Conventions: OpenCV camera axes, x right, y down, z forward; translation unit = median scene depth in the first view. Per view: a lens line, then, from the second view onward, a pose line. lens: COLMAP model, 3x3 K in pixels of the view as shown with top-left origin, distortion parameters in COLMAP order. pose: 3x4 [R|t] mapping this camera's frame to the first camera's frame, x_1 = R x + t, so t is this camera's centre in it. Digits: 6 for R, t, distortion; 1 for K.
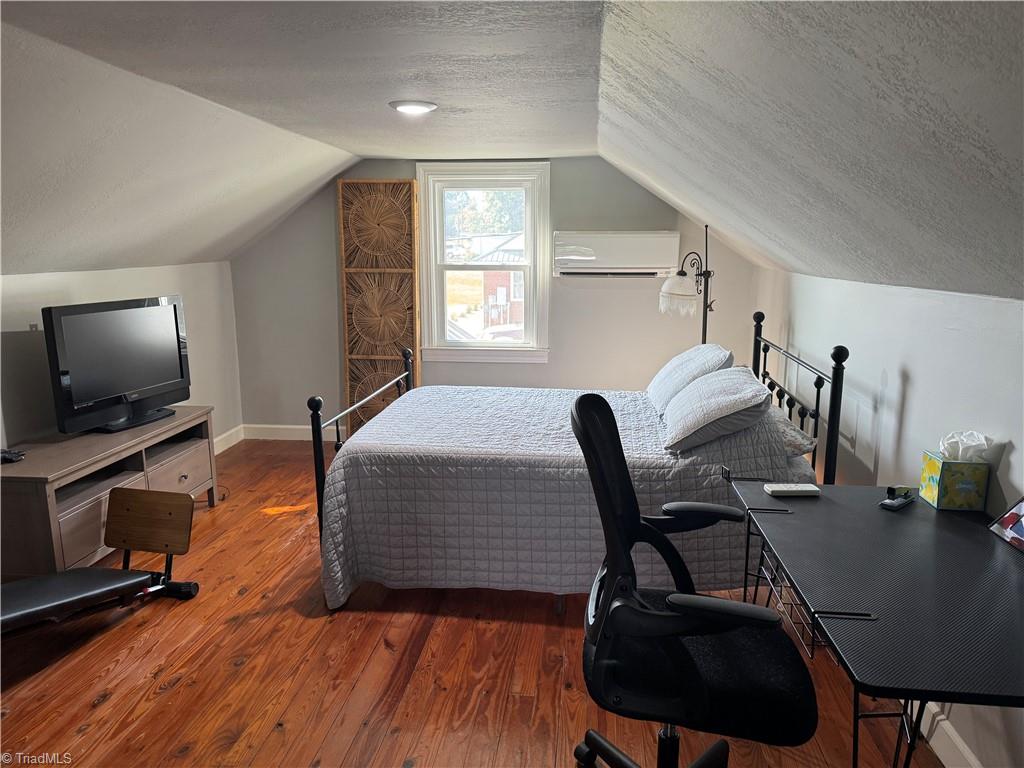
lens RADIAL K [[702.3, 0, 516.3], [0, 702.3, 383.0], [0, 0, 1]] dist [0.086618, -0.105285]
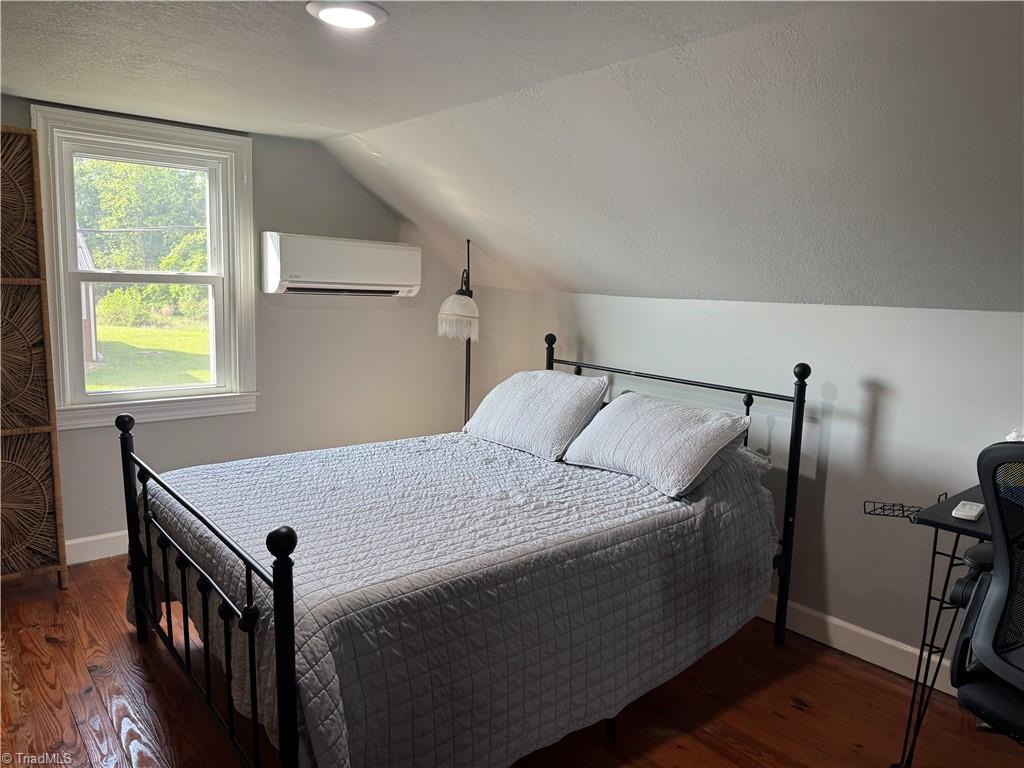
lens RADIAL K [[702.3, 0, 516.3], [0, 702.3, 383.0], [0, 0, 1]] dist [0.086618, -0.105285]
pose [[0.696524, -0.080438, 0.713011, -0.510478], [0.101114, 0.994784, 0.013451, -0.071391], [-0.710373, 0.062726, 0.701024, 0.512994]]
